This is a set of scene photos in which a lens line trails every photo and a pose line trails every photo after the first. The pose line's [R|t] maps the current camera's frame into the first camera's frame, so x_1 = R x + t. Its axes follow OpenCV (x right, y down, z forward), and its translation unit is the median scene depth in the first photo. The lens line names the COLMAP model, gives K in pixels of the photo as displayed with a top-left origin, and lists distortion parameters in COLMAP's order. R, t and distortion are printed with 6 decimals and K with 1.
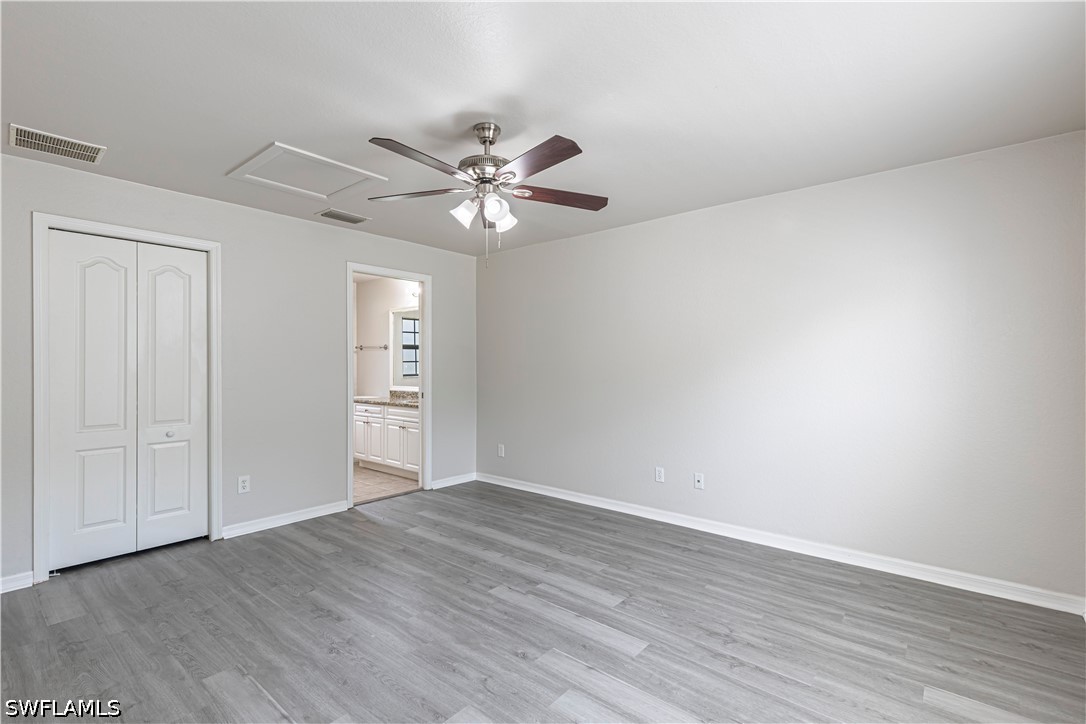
lens RADIAL K [[496.5, 0, 549.3], [0, 496.5, 364.7], [0, 0, 1]] dist [0.014387, -0.000313]
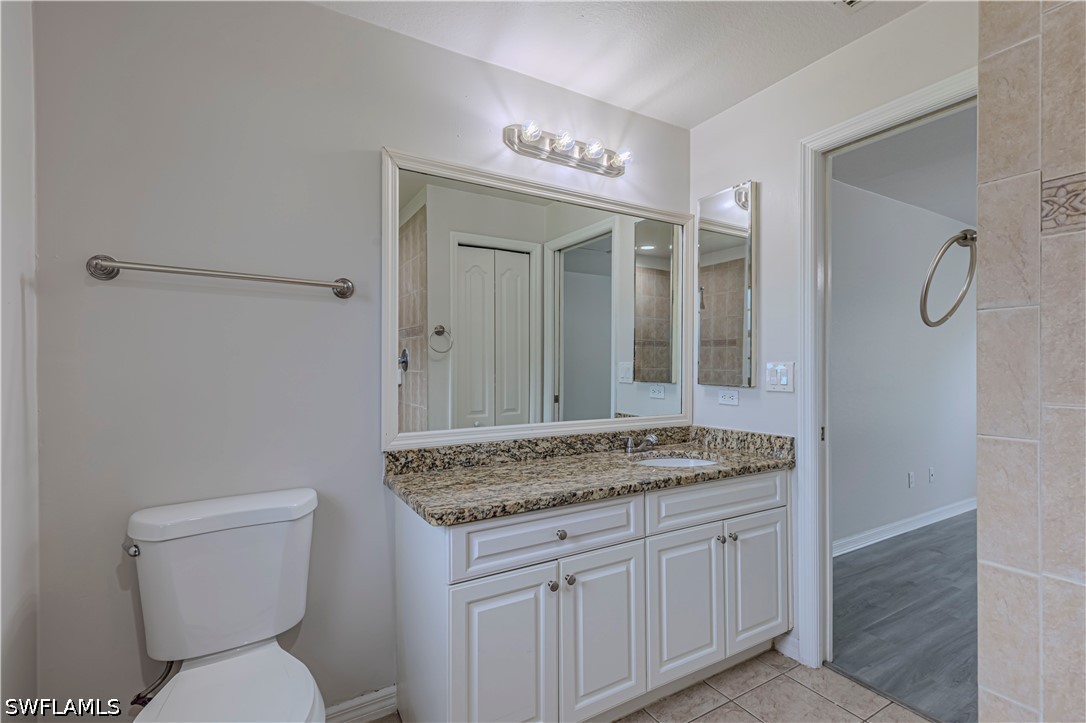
lens RADIAL K [[496.5, 0, 549.3], [0, 496.5, 364.2], [0, 0, 1]] dist [0.014387, -0.000313]
pose [[0.322340, 0.004119, 0.946615, -1.287445], [0.001226, 0.999988, -0.004769, 0.012804], [-0.946623, 0.002697, 0.322331, 1.946037]]
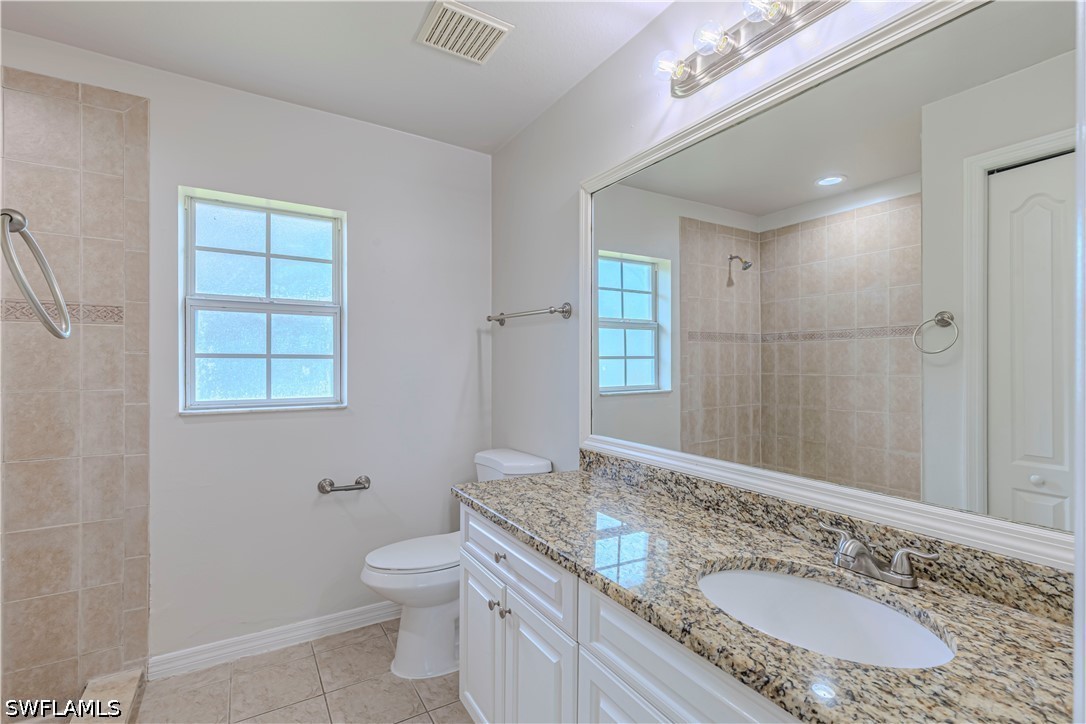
lens RADIAL K [[496.5, 0, 549.3], [0, 496.5, 364.7], [0, 0, 1]] dist [0.014387, -0.000313]
pose [[0.952045, 0.005594, -0.305907, -0.574433], [-0.004753, 0.999983, 0.003496, -0.002974], [0.305921, -0.001875, 0.952055, 1.643221]]
